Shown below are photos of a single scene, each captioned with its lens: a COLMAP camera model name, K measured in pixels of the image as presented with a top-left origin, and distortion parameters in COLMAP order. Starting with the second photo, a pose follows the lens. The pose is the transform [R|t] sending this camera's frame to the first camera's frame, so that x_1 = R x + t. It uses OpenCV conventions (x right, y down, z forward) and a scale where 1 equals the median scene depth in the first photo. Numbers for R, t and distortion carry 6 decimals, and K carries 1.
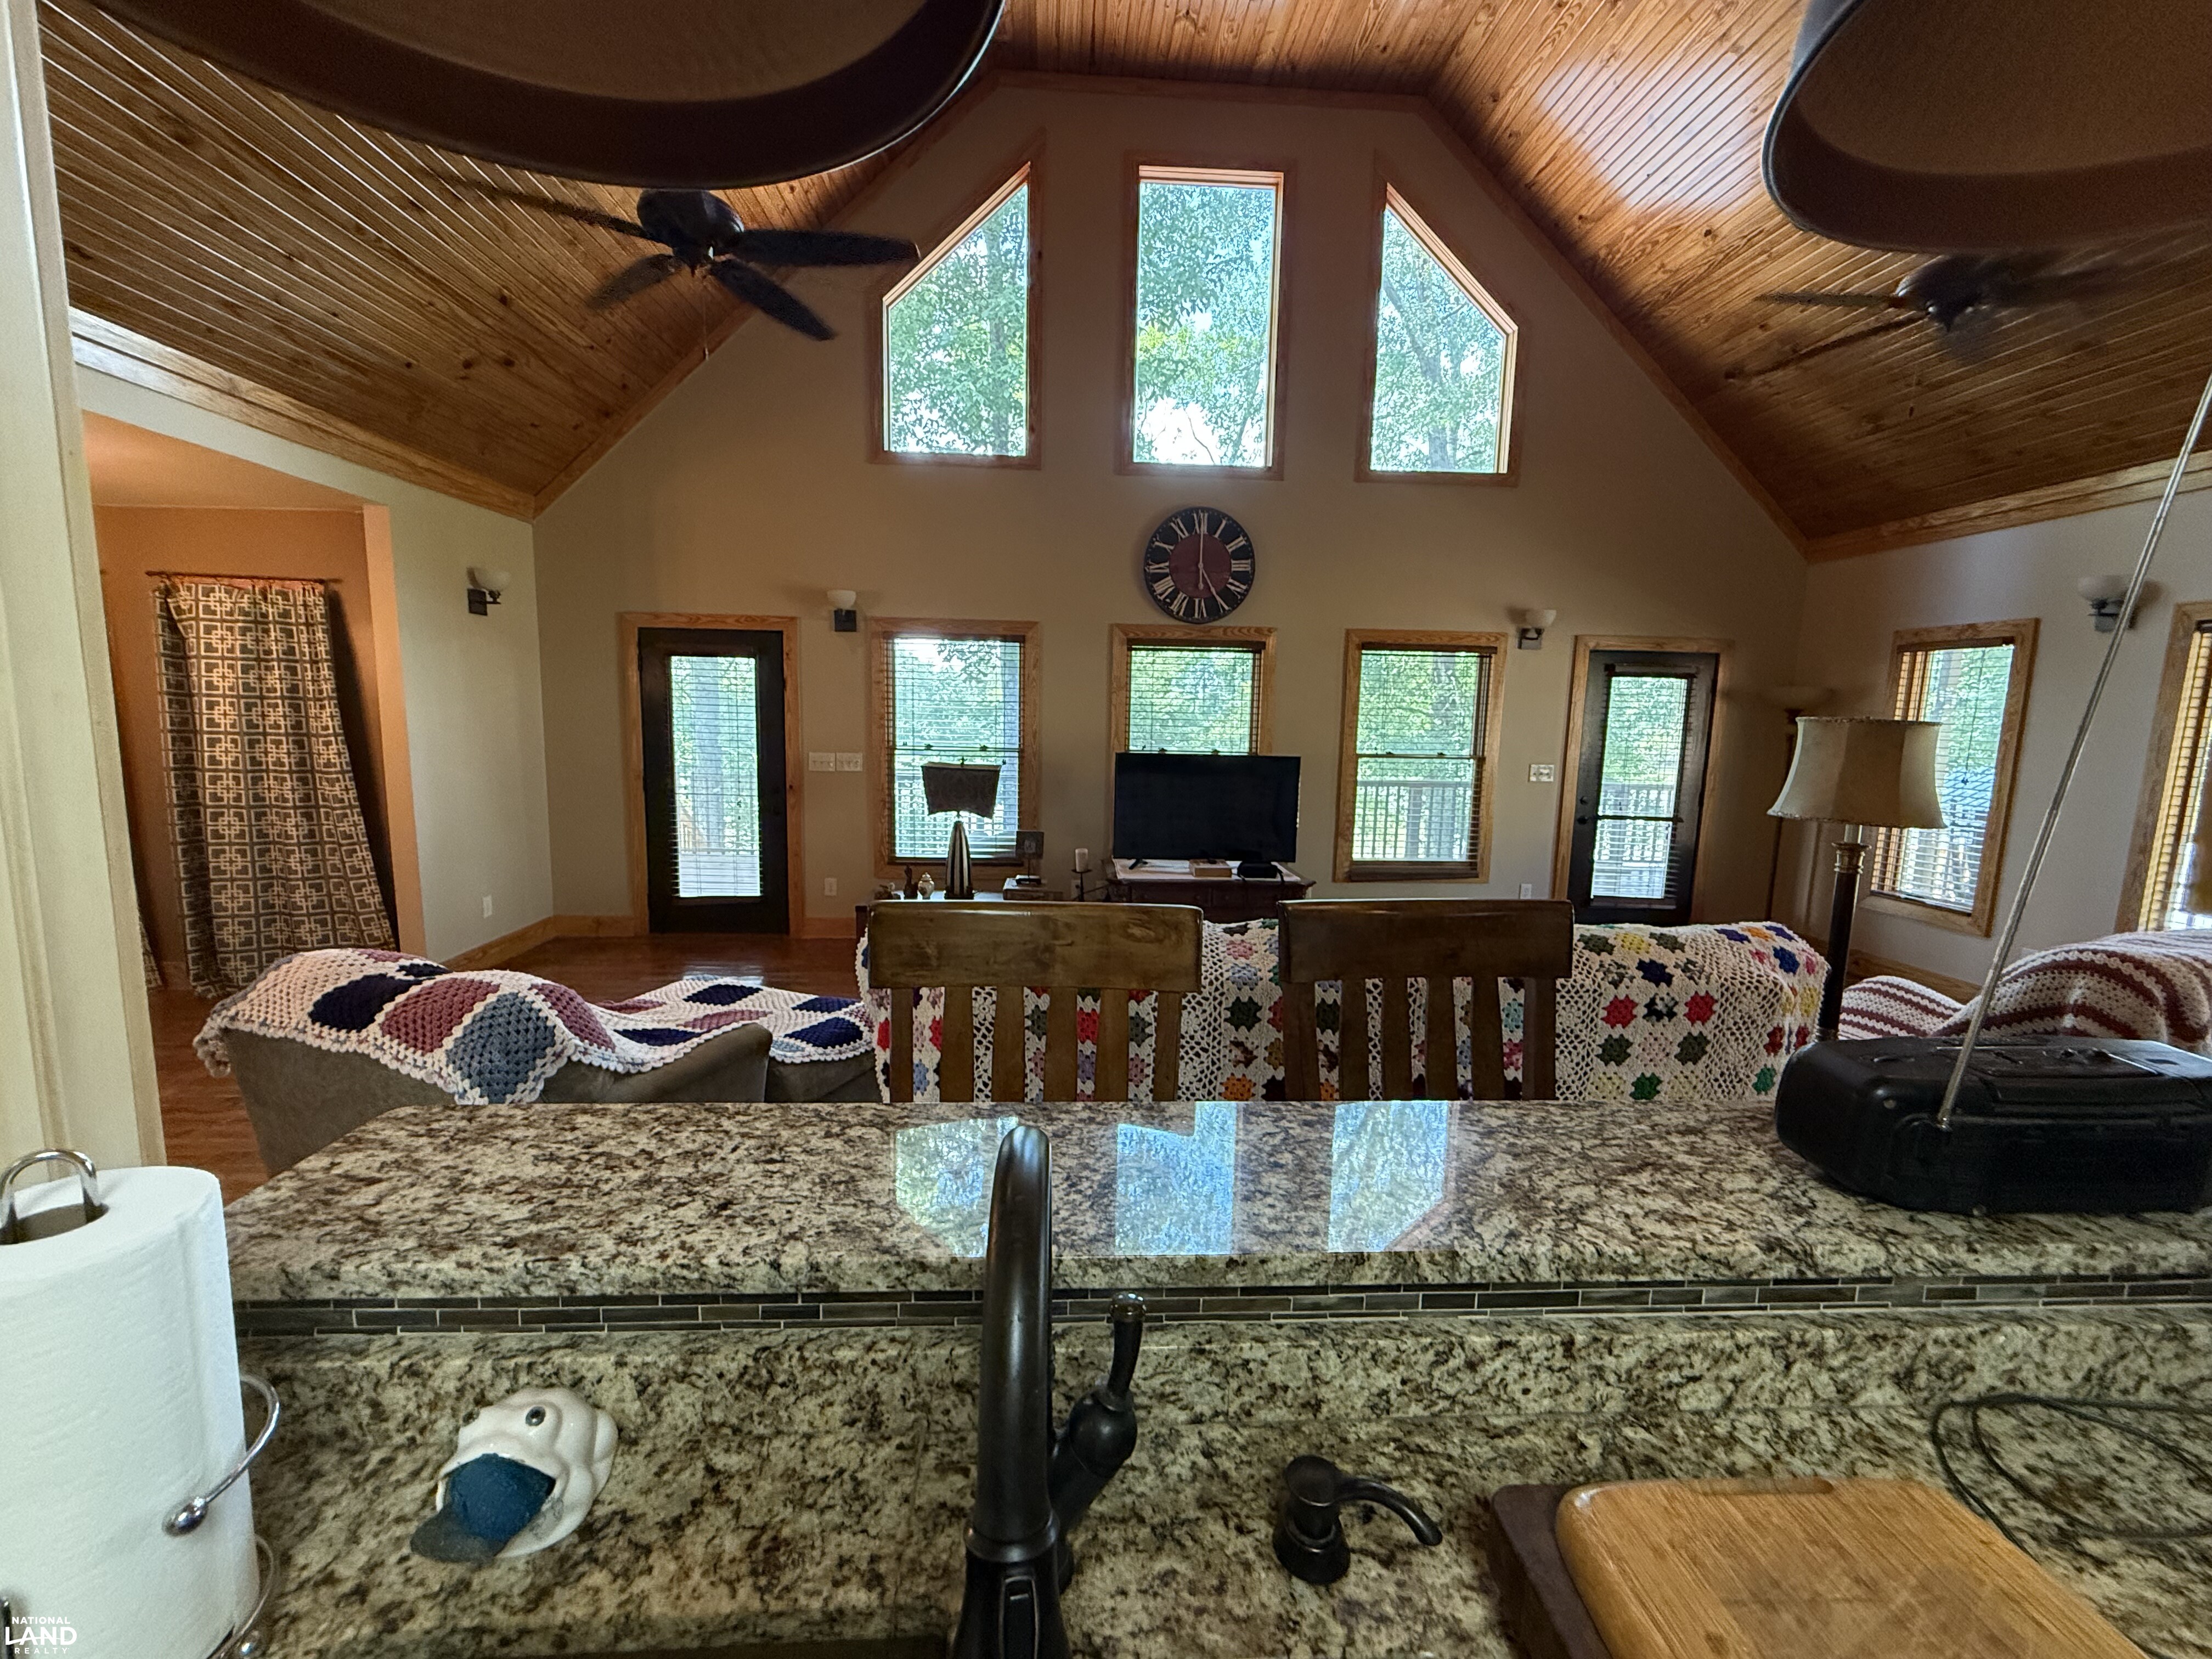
lens RADIAL K [[883.1, 0, 1101.7], [0, 883.1, 826.1], [0, 0, 1]] dist [0.000227, -0.000561]
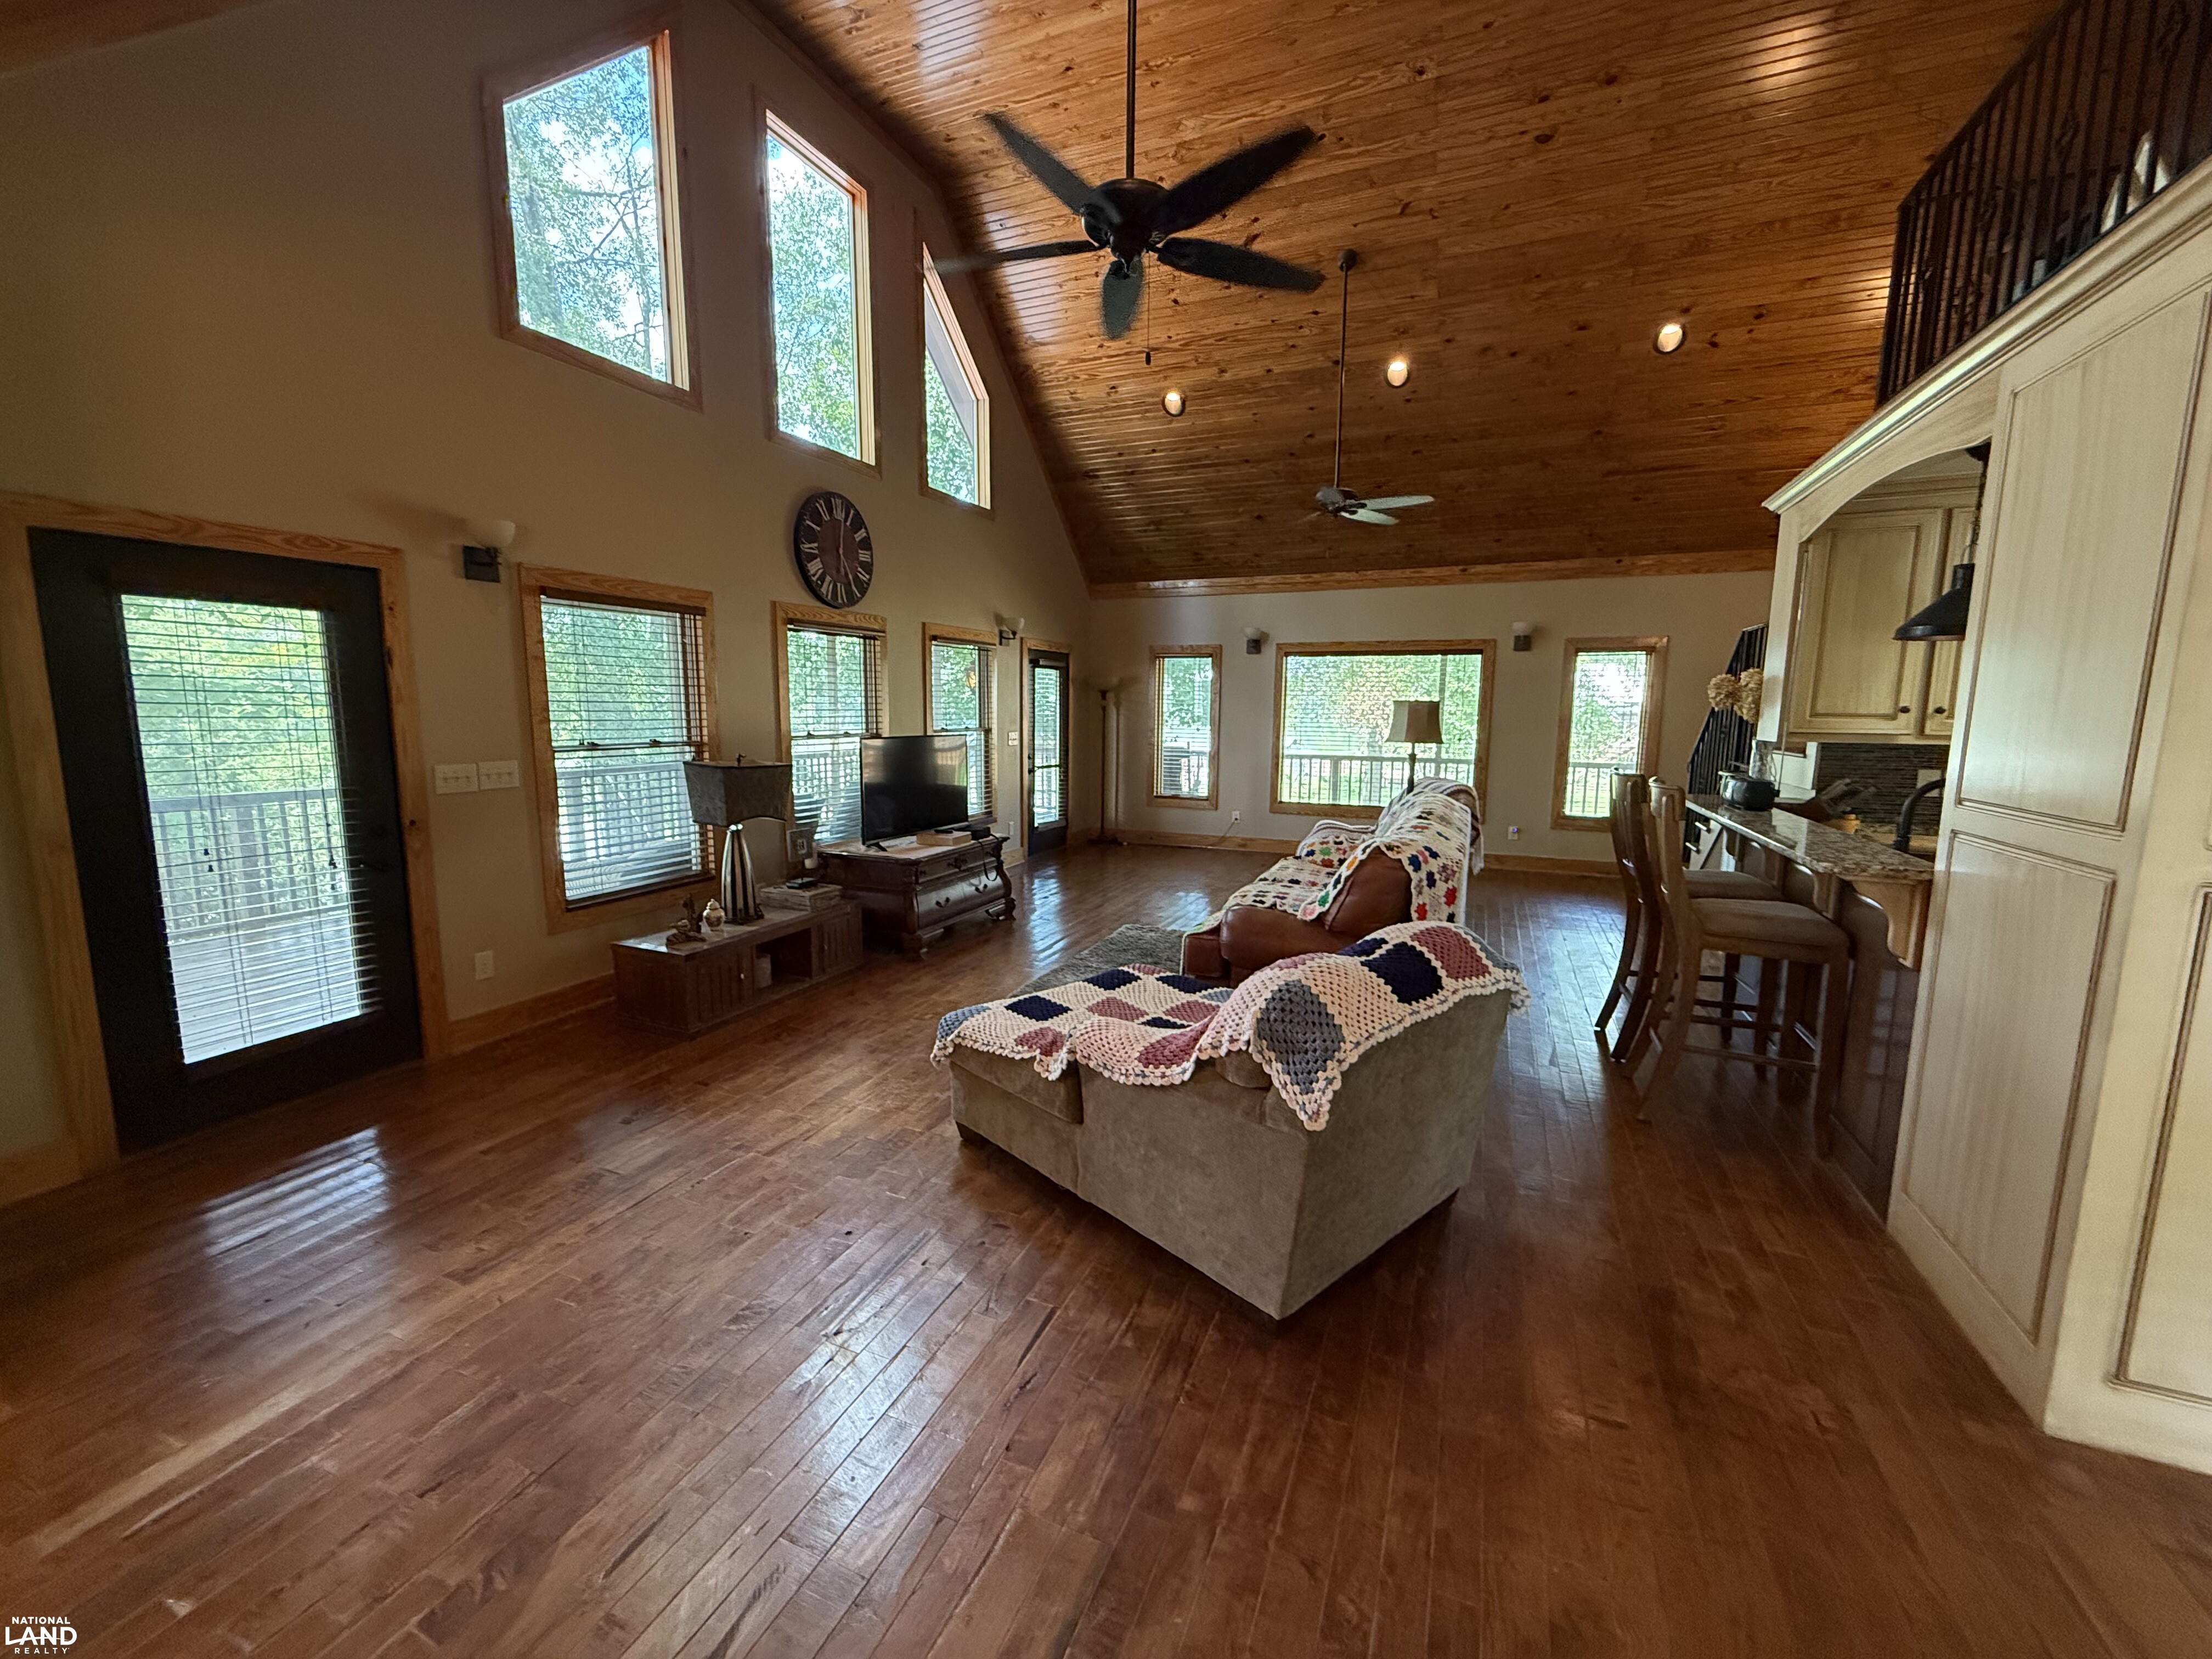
lens RADIAL K [[883.1, 0, 1092.3], [0, 883.1, 828.1], [0, 0, 1]] dist [0.000227, -0.000561]
pose [[0.456295, -0.140521, 0.878663, -0.688706], [0.116154, 0.988409, 0.097753, -0.046696], [-0.882215, 0.057456, 0.467328, 0.290452]]
